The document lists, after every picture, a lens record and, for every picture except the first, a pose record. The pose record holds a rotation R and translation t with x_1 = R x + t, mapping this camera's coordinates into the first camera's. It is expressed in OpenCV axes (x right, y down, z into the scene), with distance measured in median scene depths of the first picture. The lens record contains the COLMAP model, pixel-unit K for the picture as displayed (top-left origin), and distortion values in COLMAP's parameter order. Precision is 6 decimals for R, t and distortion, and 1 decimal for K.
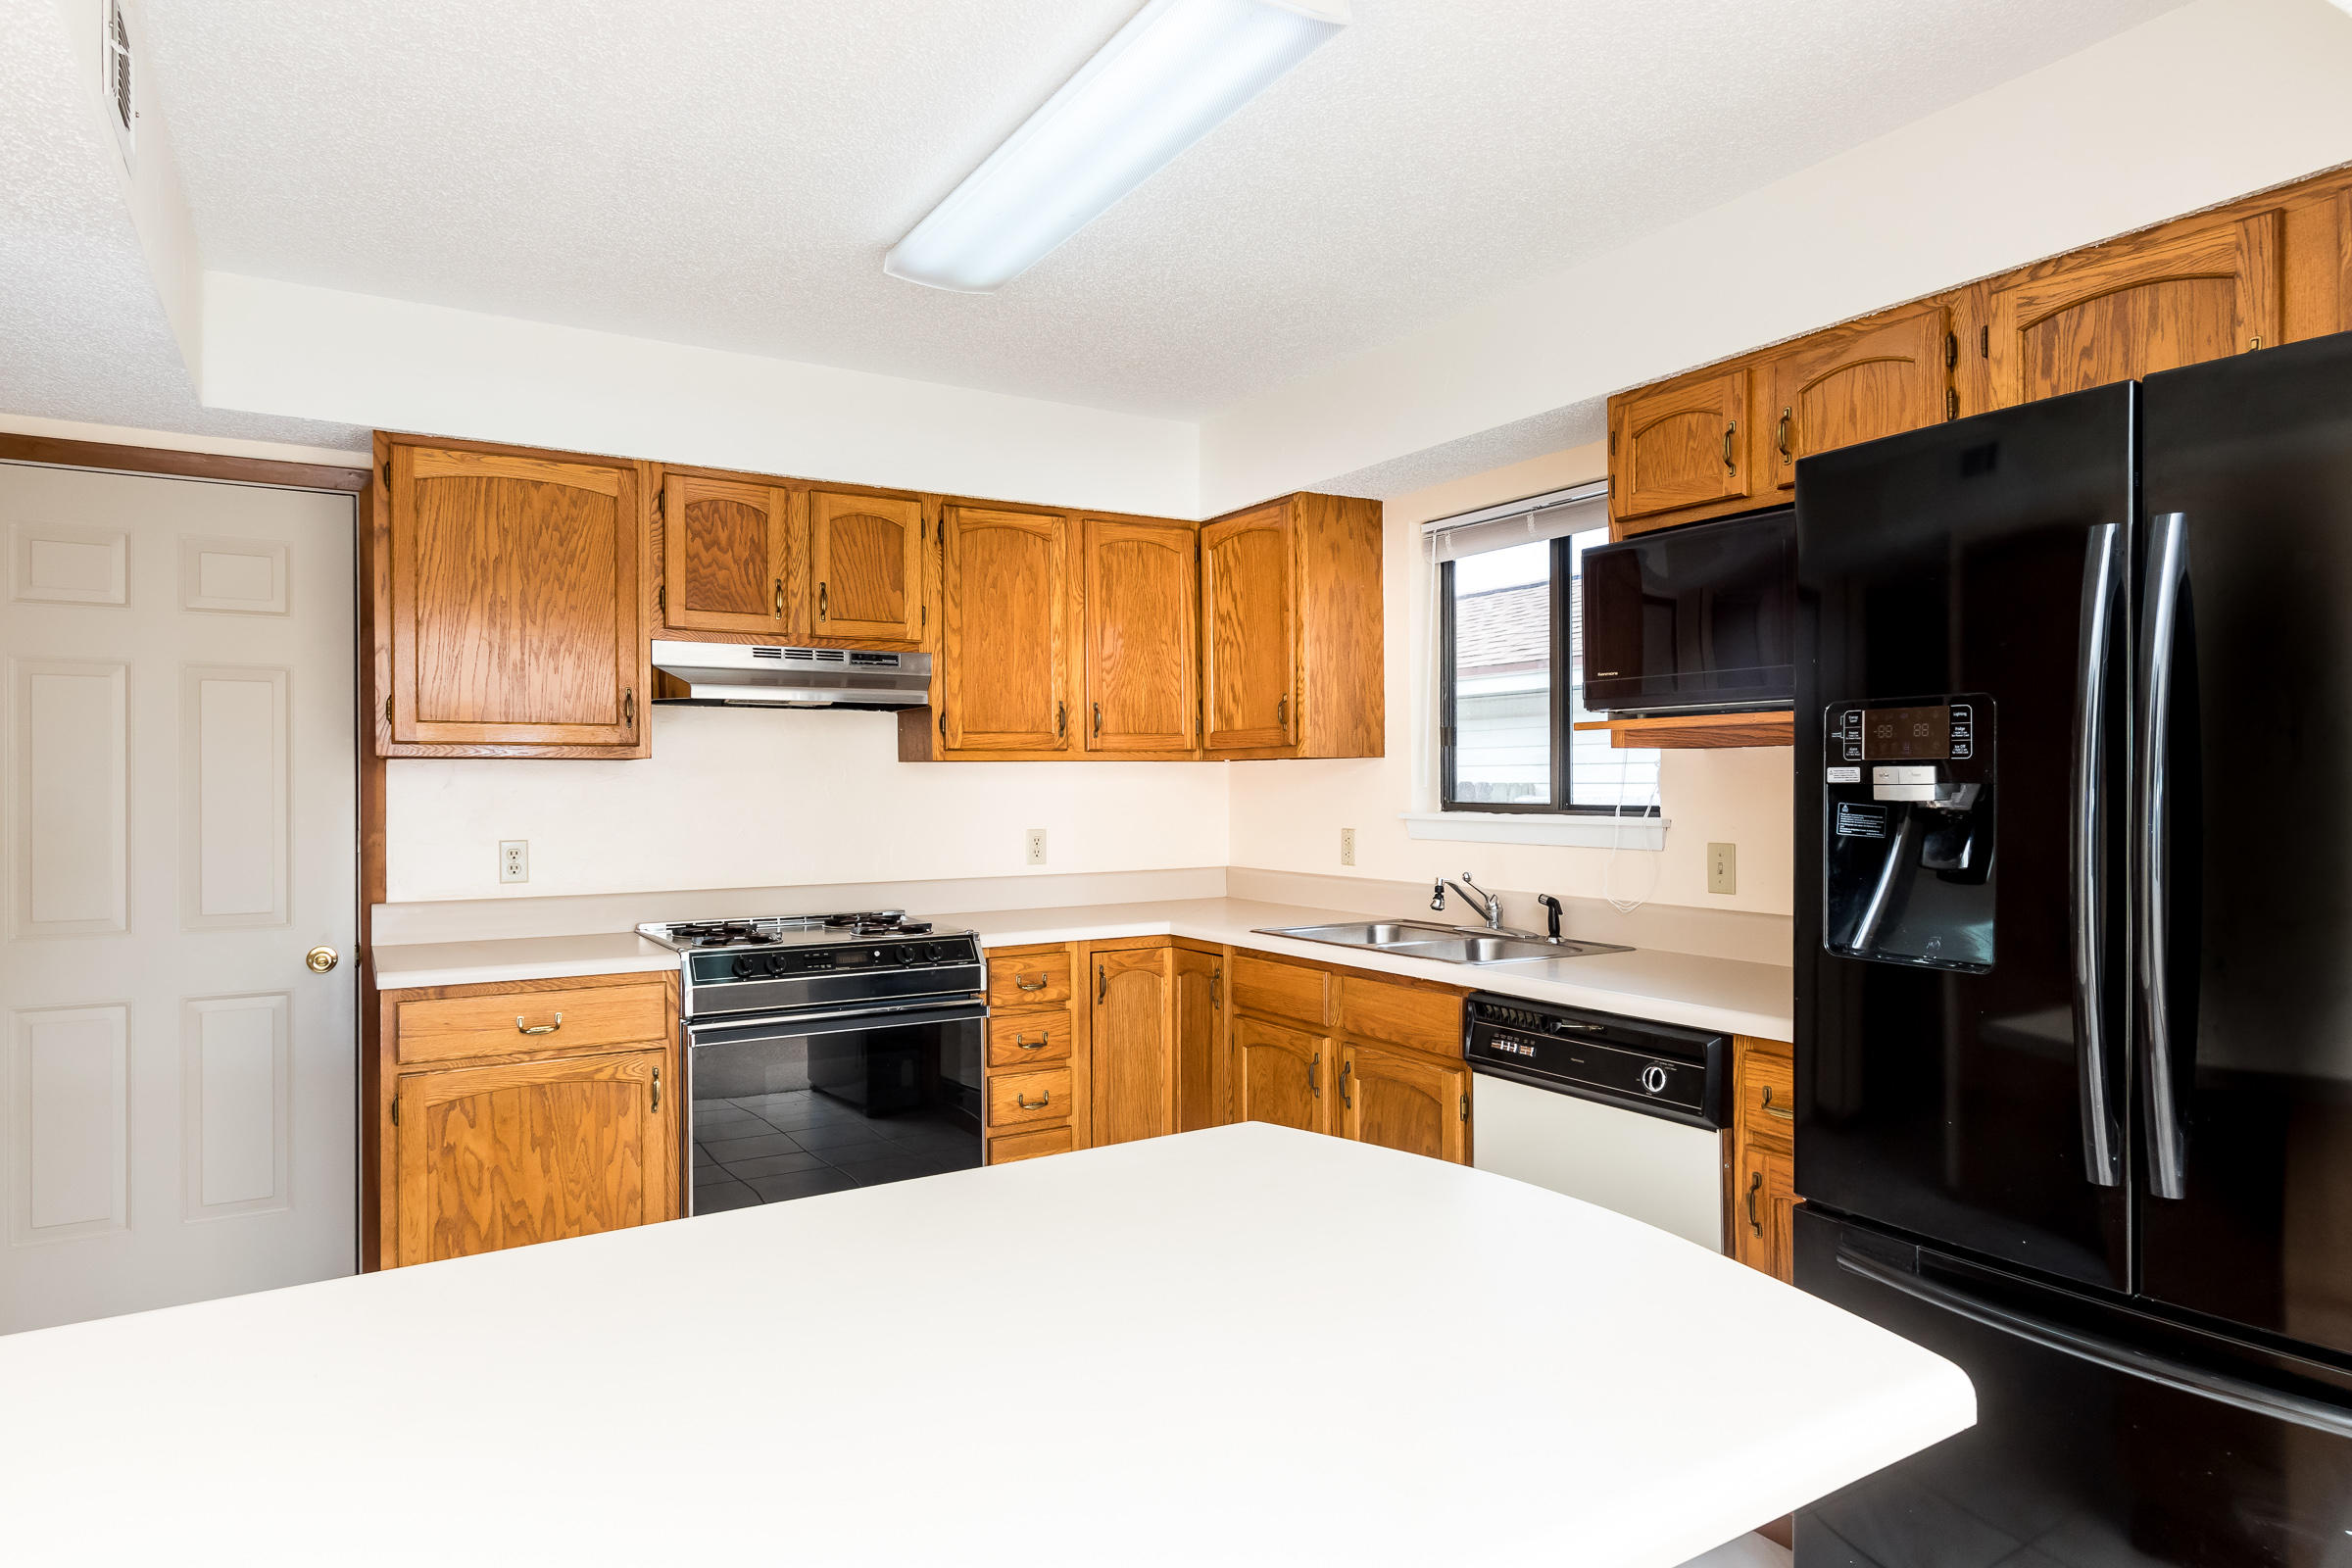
lens RADIAL K [[1348.0, 0, 1164.0], [0, 1348.0, 783.6], [0, 0, 1]] dist [-0.008754, -0.000467]
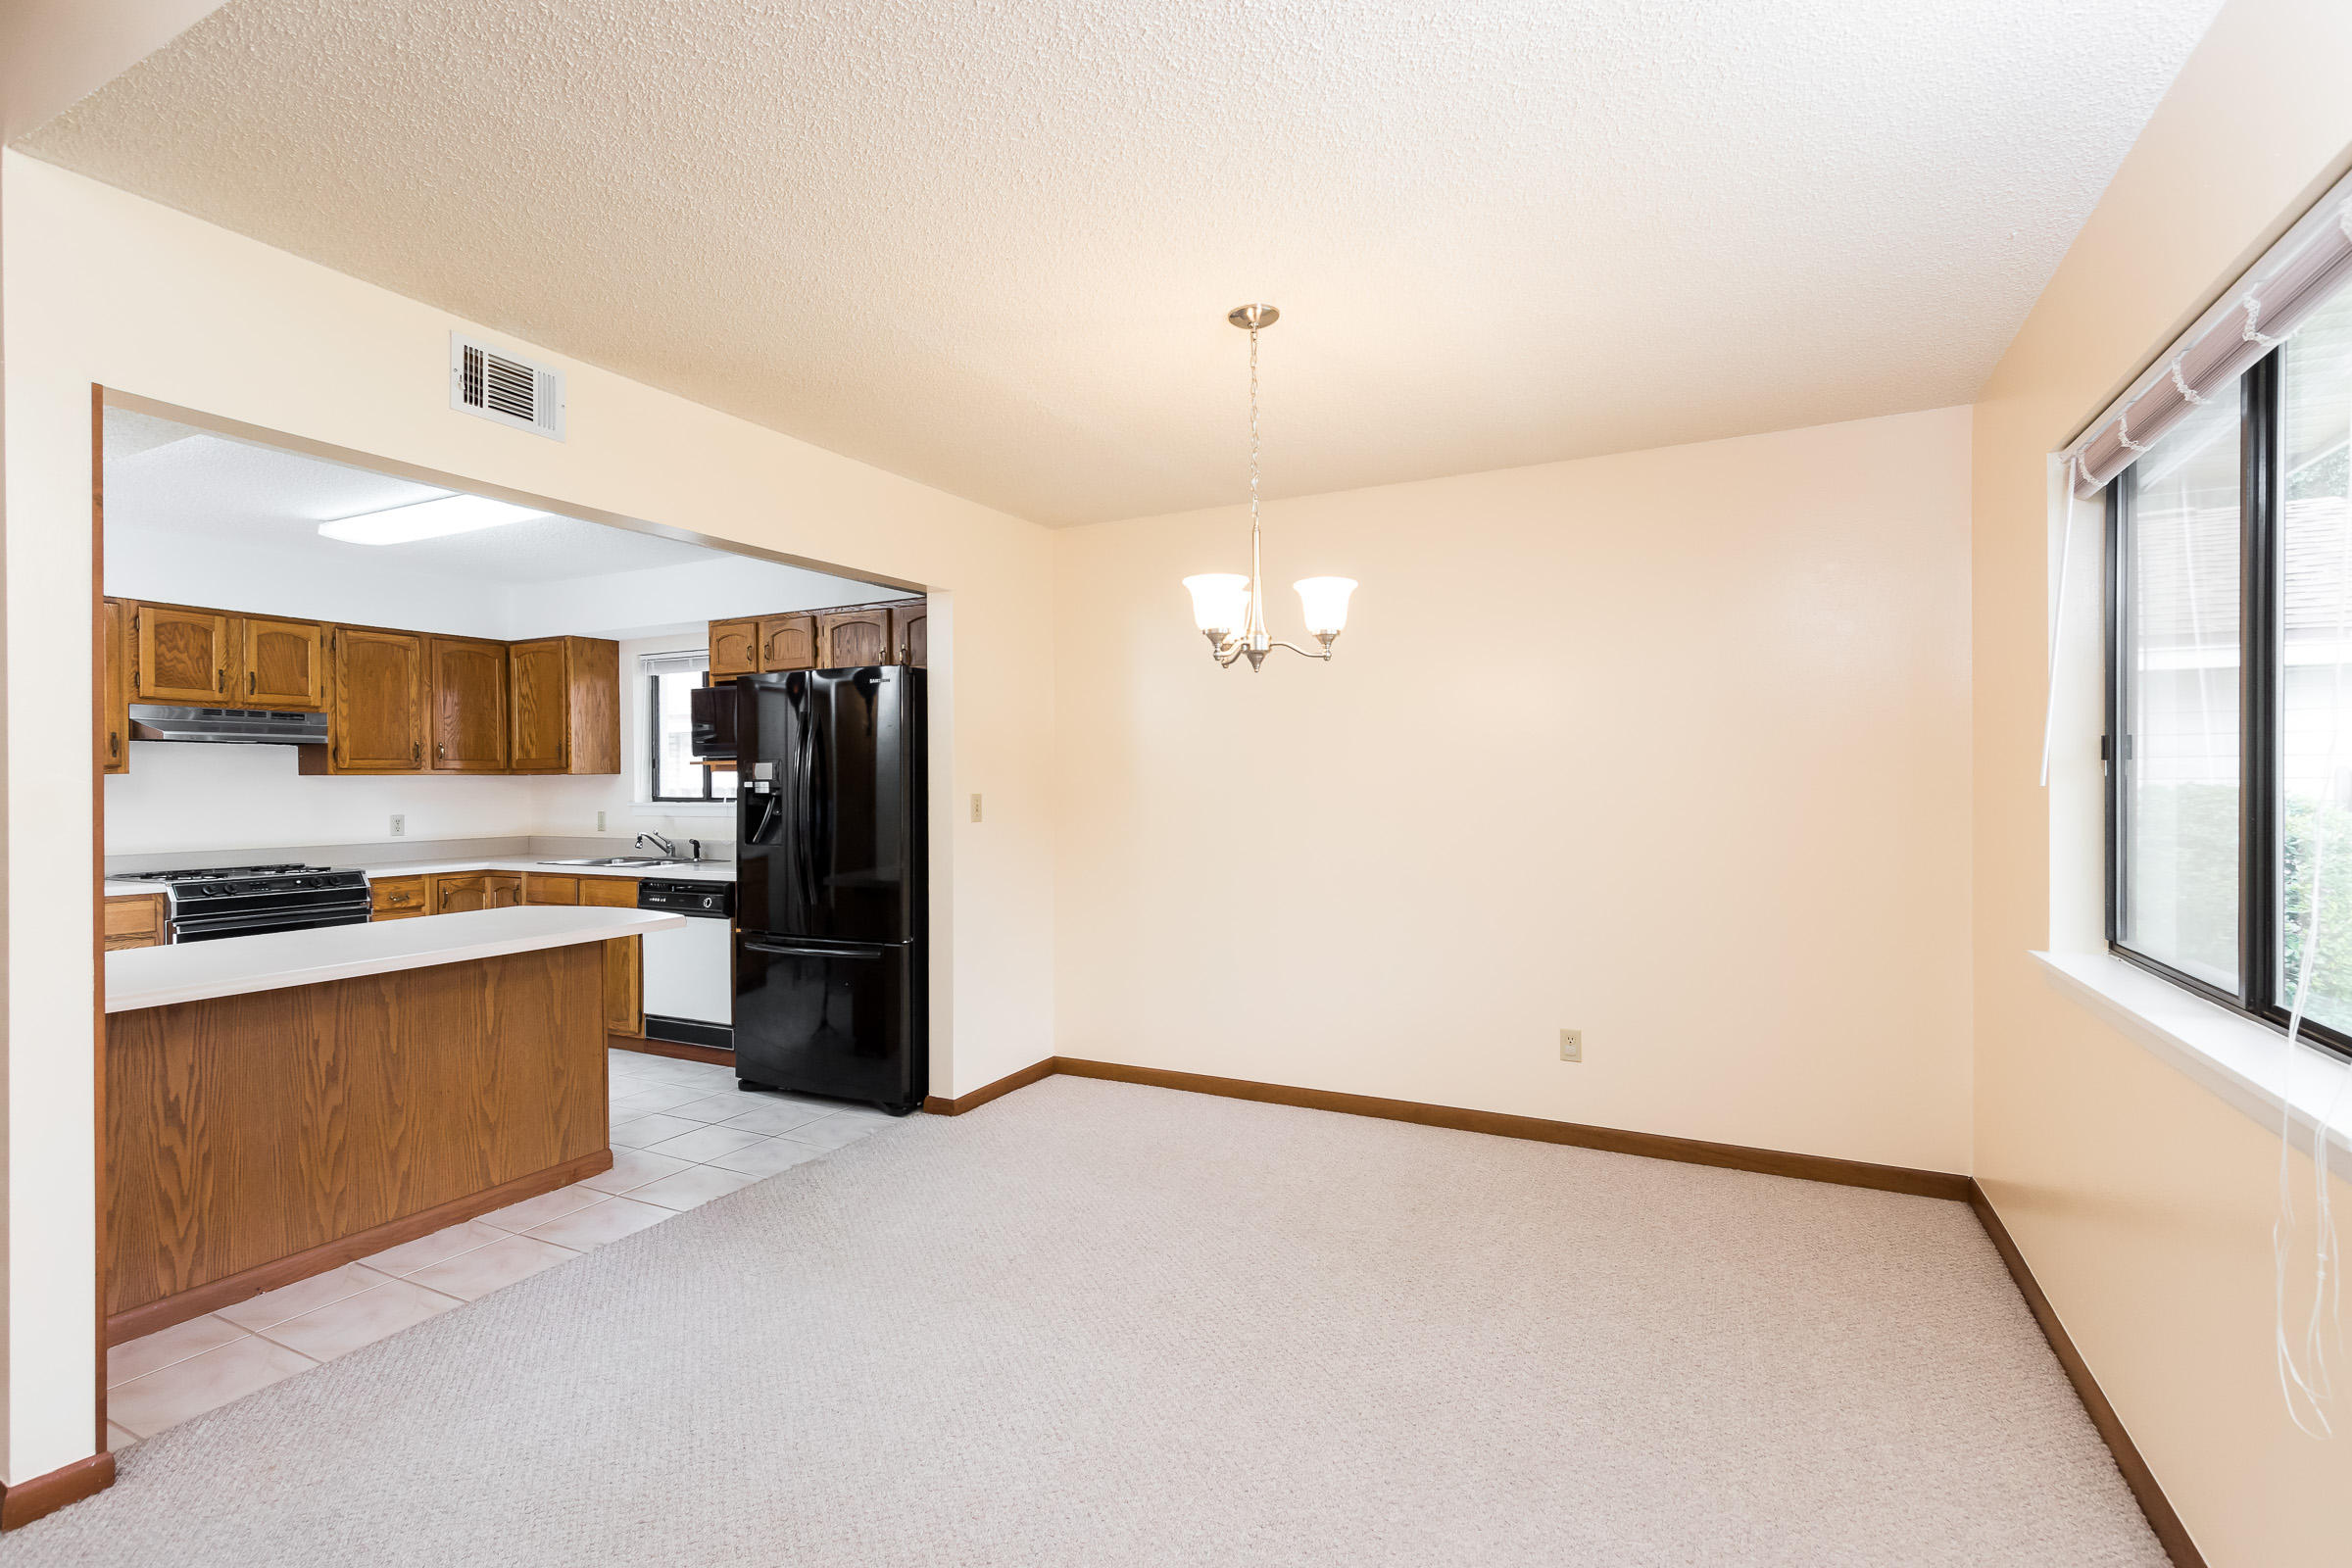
lens RADIAL K [[1079.9, 0, 1156.5], [0, 1079.9, 786.5], [0, 0, 1]] dist [-0.000492, -0.000249]
pose [[0.852868, -0.001074, 0.522126, 0.012656], [0.002134, 0.999997, -0.001430, 0.002119], [-0.522123, 0.002334, 0.852867, -0.770448]]
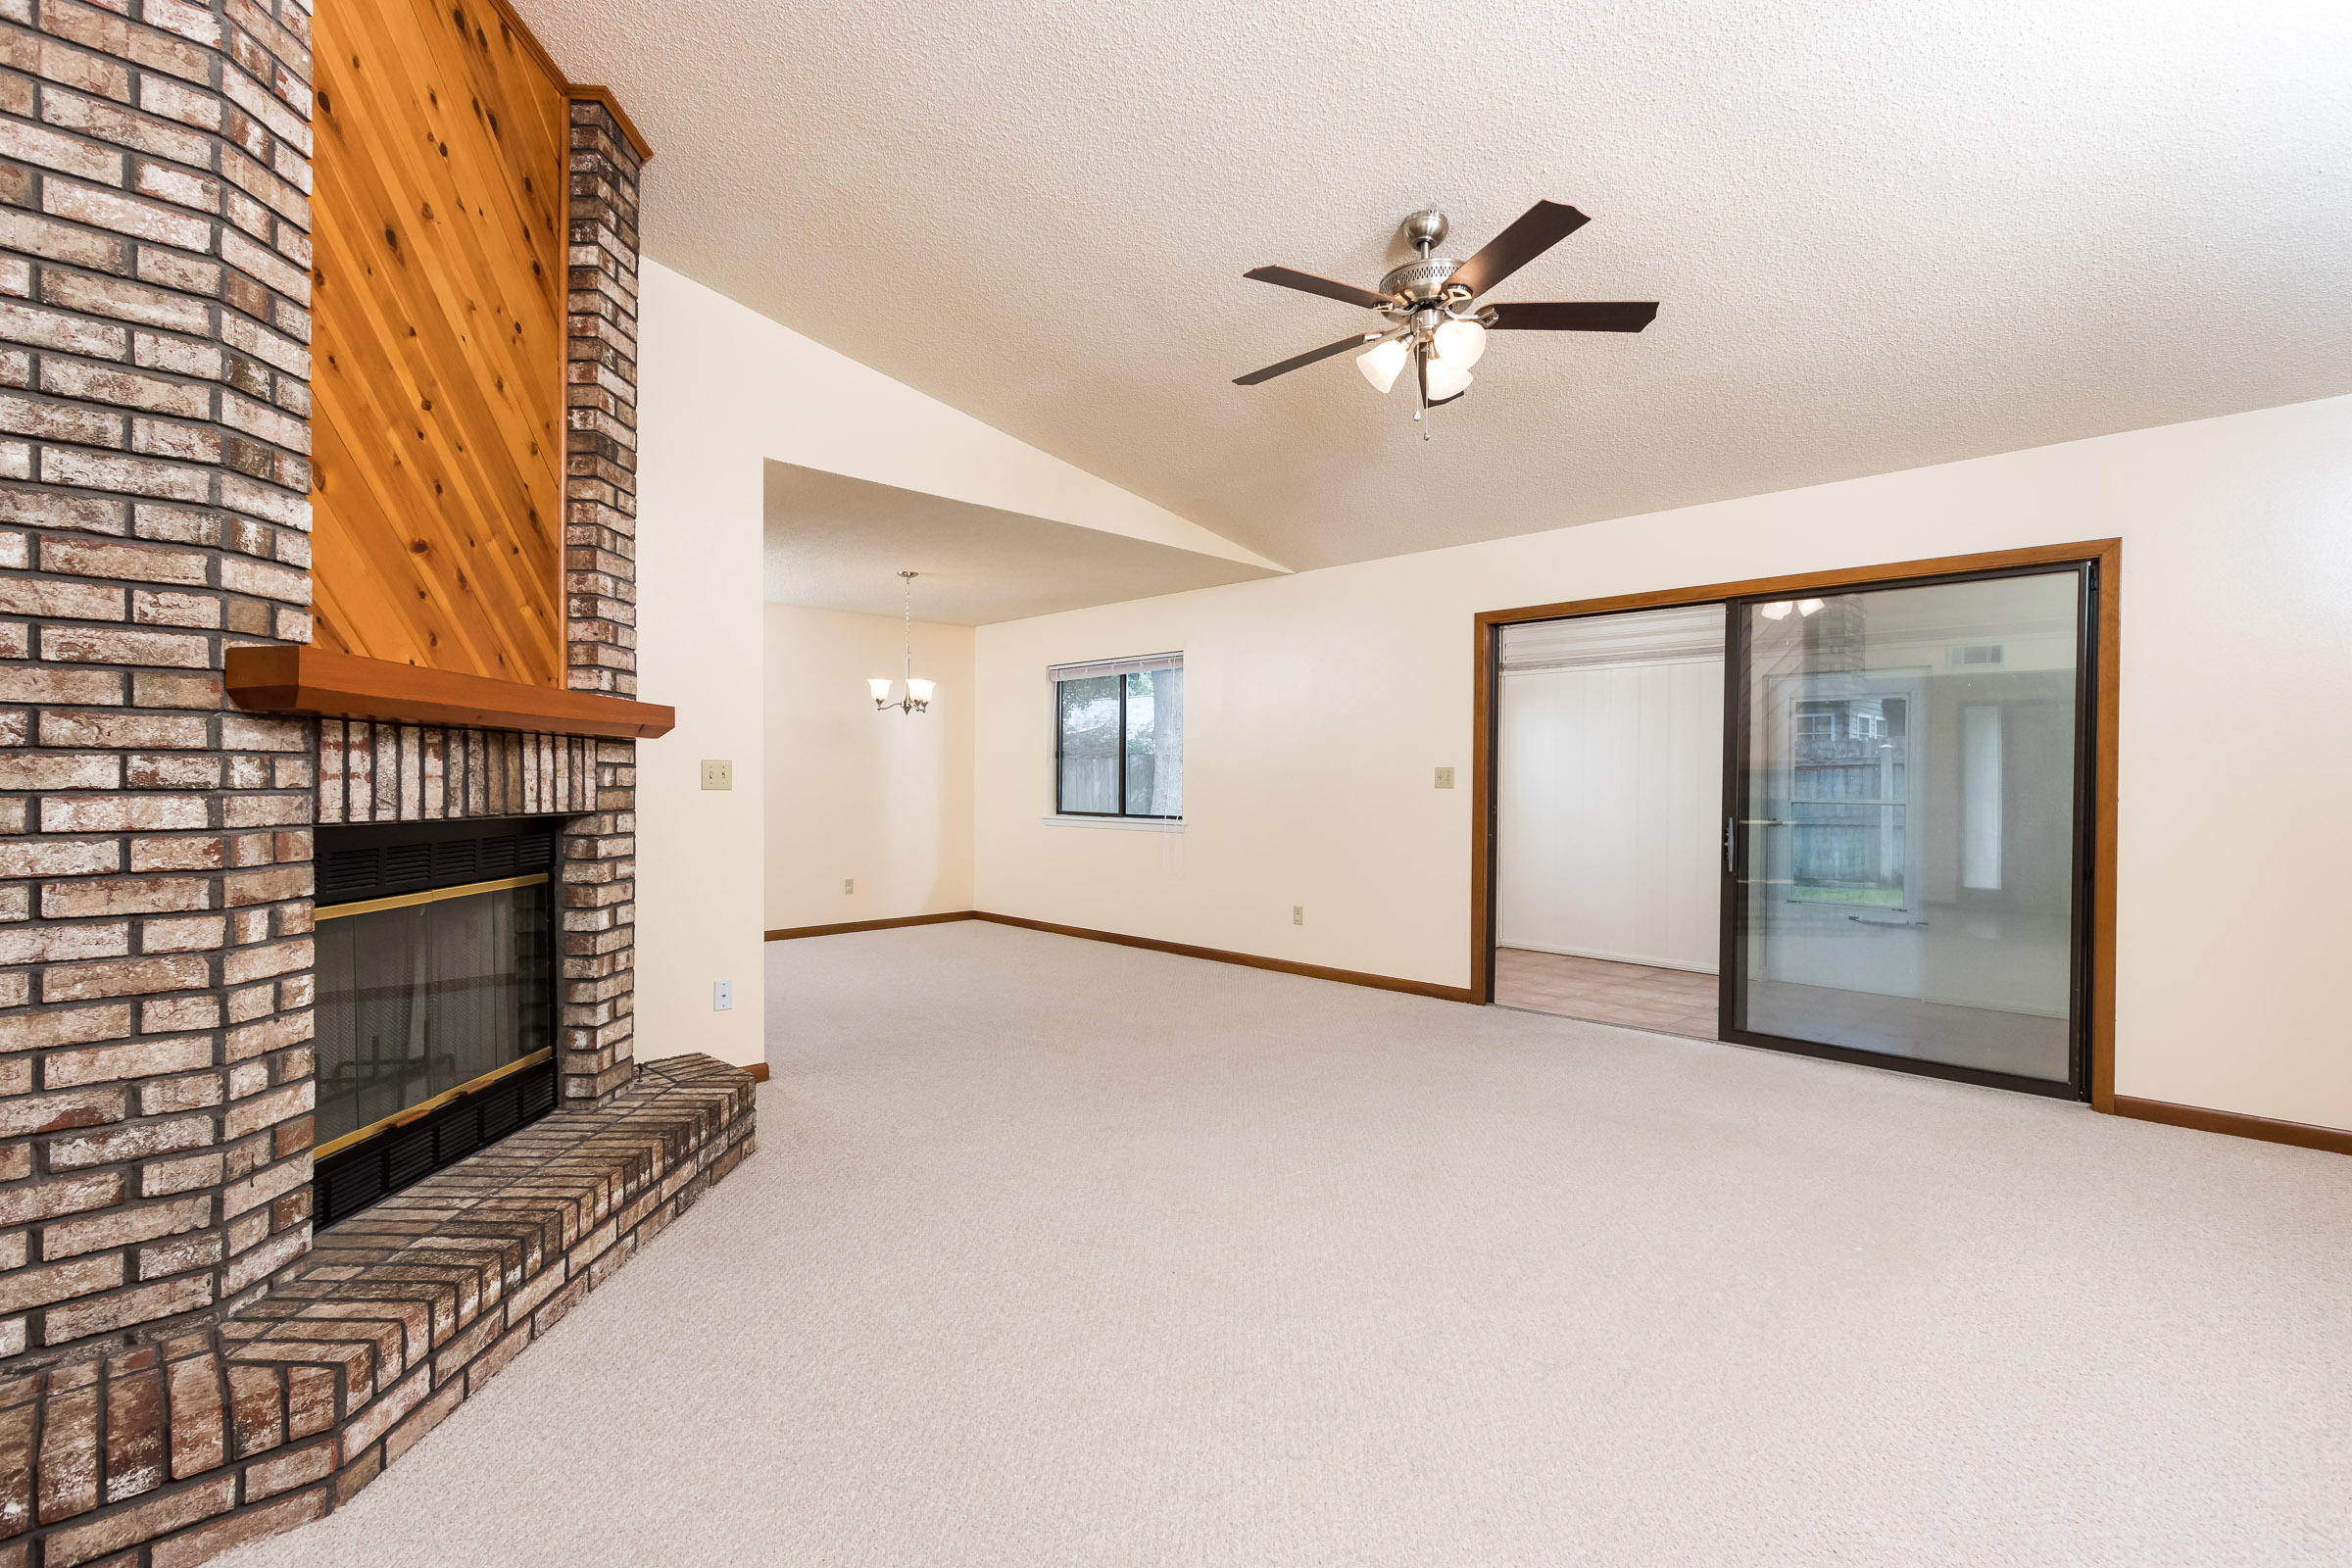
lens RADIAL K [[1079.9, 0, 1170.6], [0, 1079.9, 804.9], [0, 0, 1]] dist [-0.000492, -0.000249]
pose [[-0.245042, -0.017627, 0.969352, -1.391348], [-0.000201, 0.999836, 0.018130, 0.040217], [-0.969512, 0.004248, -0.245005, -0.174820]]
